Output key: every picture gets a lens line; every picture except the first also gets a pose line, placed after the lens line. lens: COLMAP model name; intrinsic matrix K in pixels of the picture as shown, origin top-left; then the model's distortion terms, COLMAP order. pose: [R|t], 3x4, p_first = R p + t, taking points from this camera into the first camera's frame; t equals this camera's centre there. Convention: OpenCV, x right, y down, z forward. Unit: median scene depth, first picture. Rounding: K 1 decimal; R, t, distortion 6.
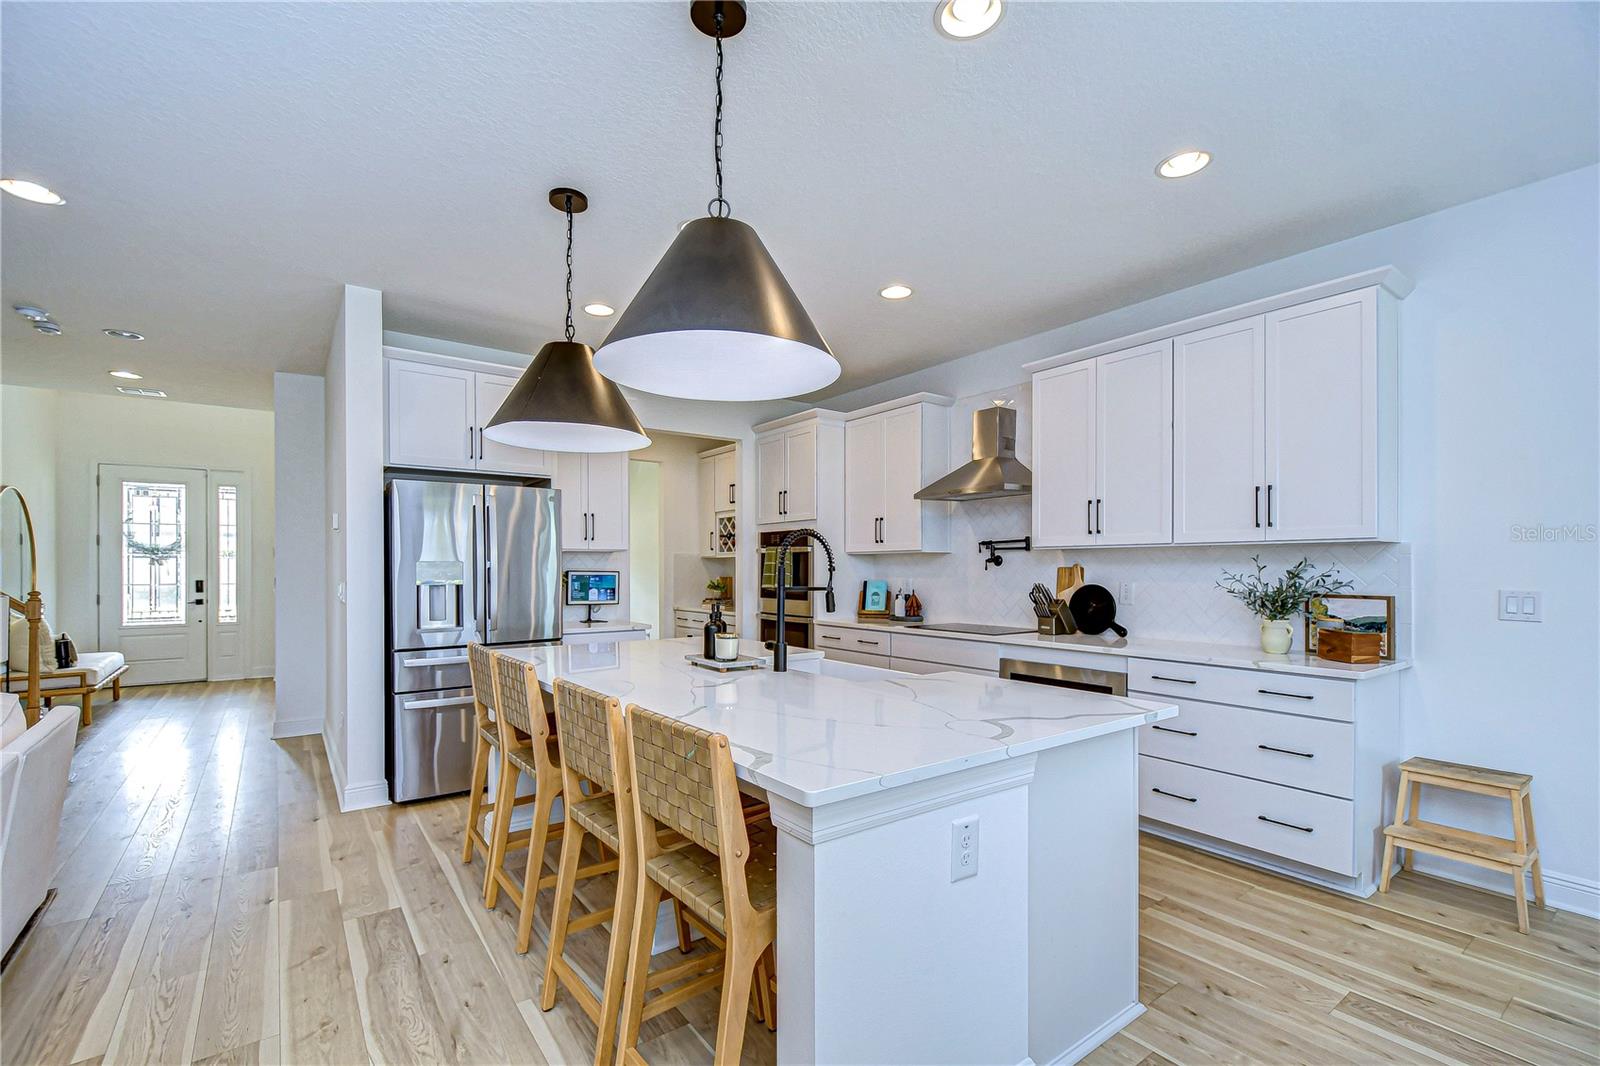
lens RADIAL K [[678.0, 0, 694.7], [0, 678.0, 570.4], [0, 0, 1]] dist [-0.001421, -0.001425]
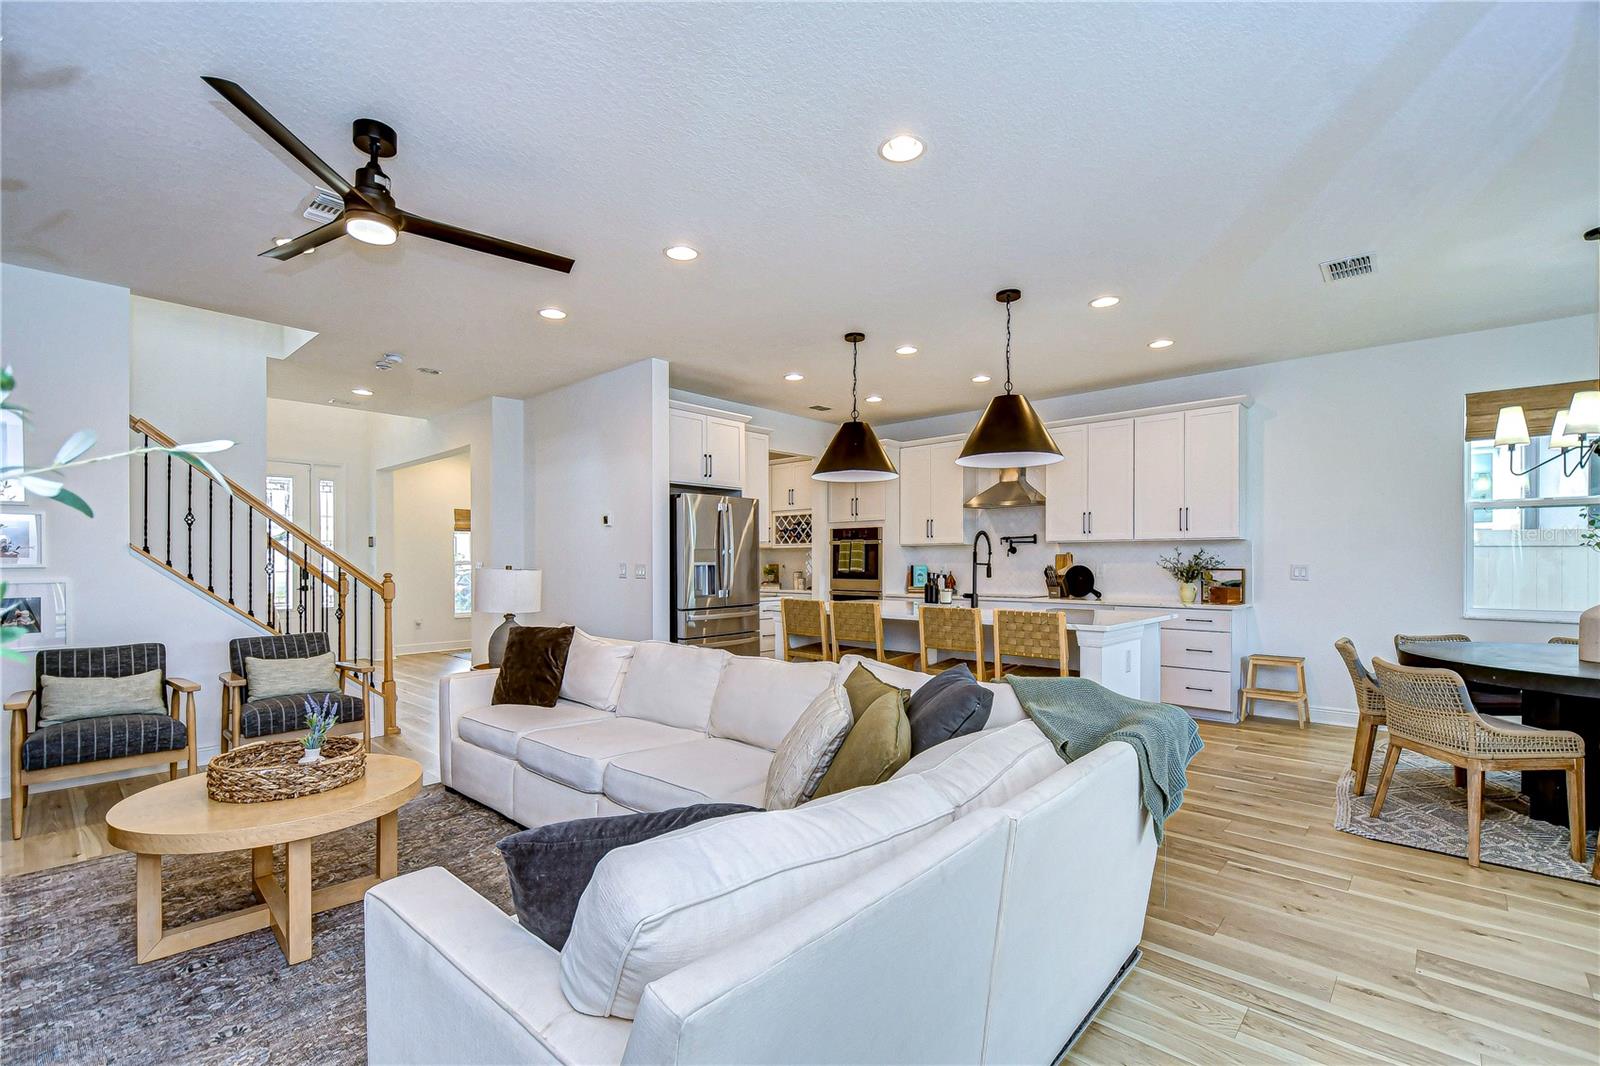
lens RADIAL K [[711.3, 0, 745.0], [0, 711.3, 569.2], [0, 0, 1]] dist [0.001050, -0.000104]
pose [[0.973494, -0.003625, 0.228683, -0.534161], [0.001899, 0.999968, 0.007765, 0.015644], [-0.228703, -0.007125, 0.973470, -0.420379]]
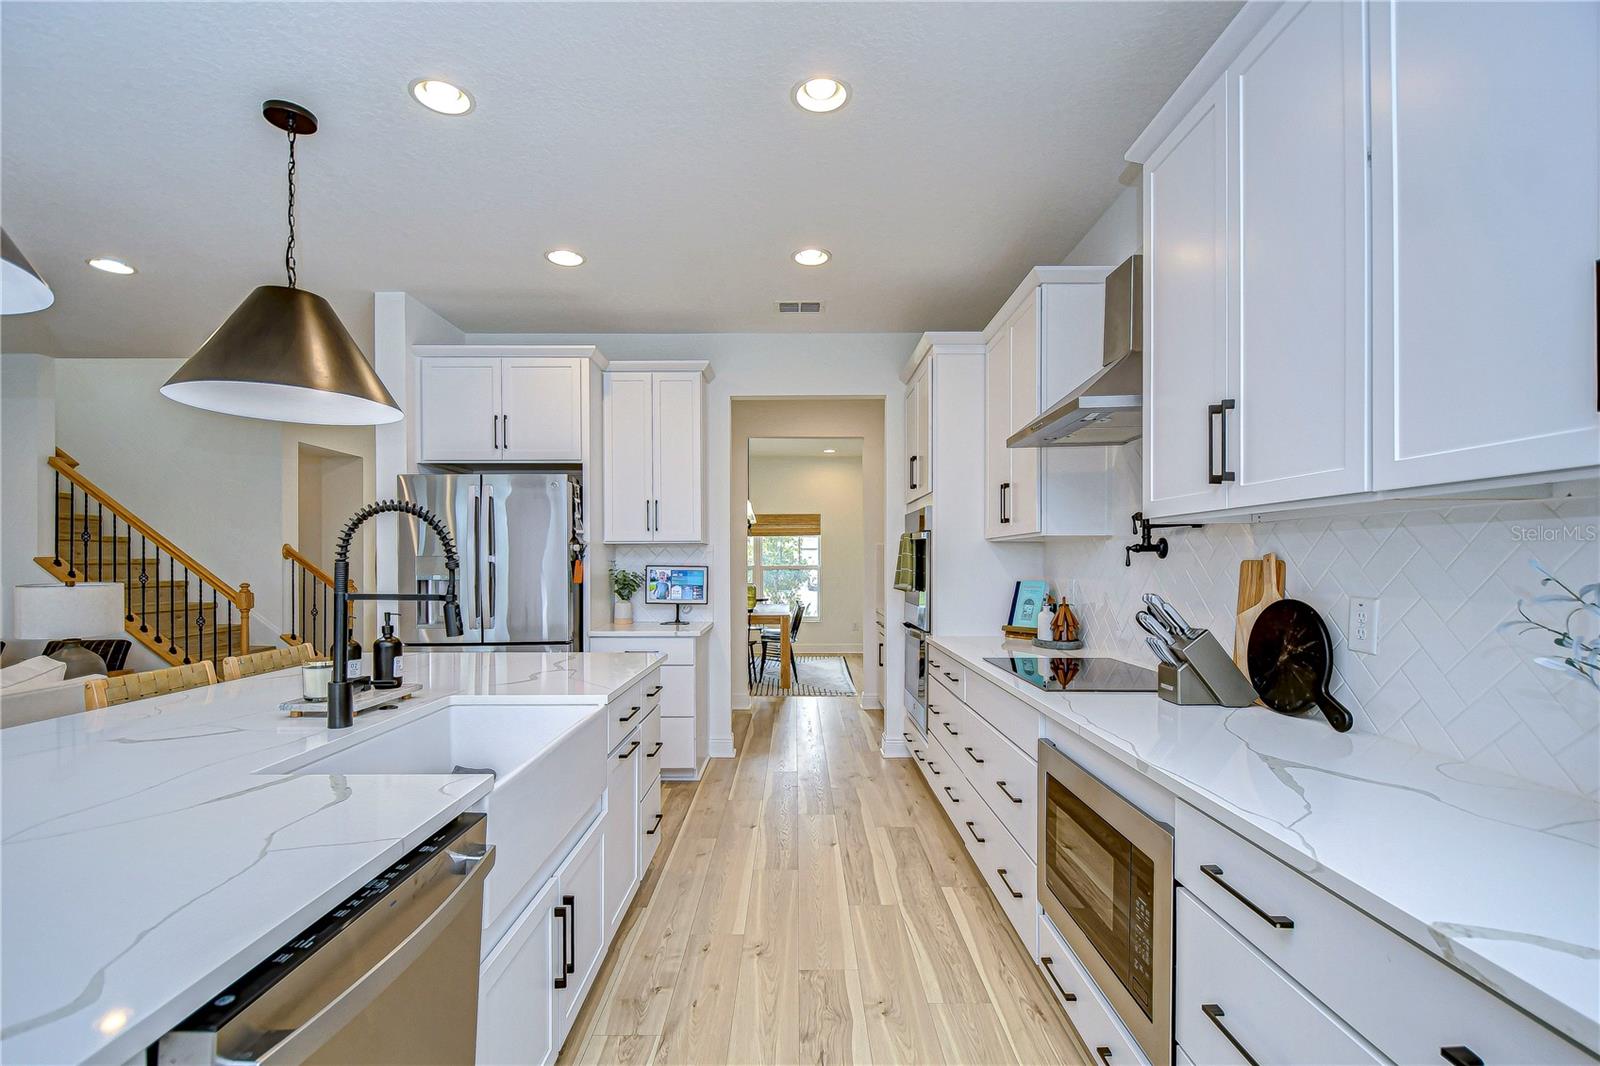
lens RADIAL K [[625.9, 0, 794.2], [0, 625.9, 564.1], [0, 0, 1]] dist [-0.000826, -0.000461]
pose [[0.845879, -0.000331, -0.533375, 0.520559], [-0.000280, 0.999999, -0.001066, -0.001220], [0.533375, 0.001051, 0.845878, 0.479462]]
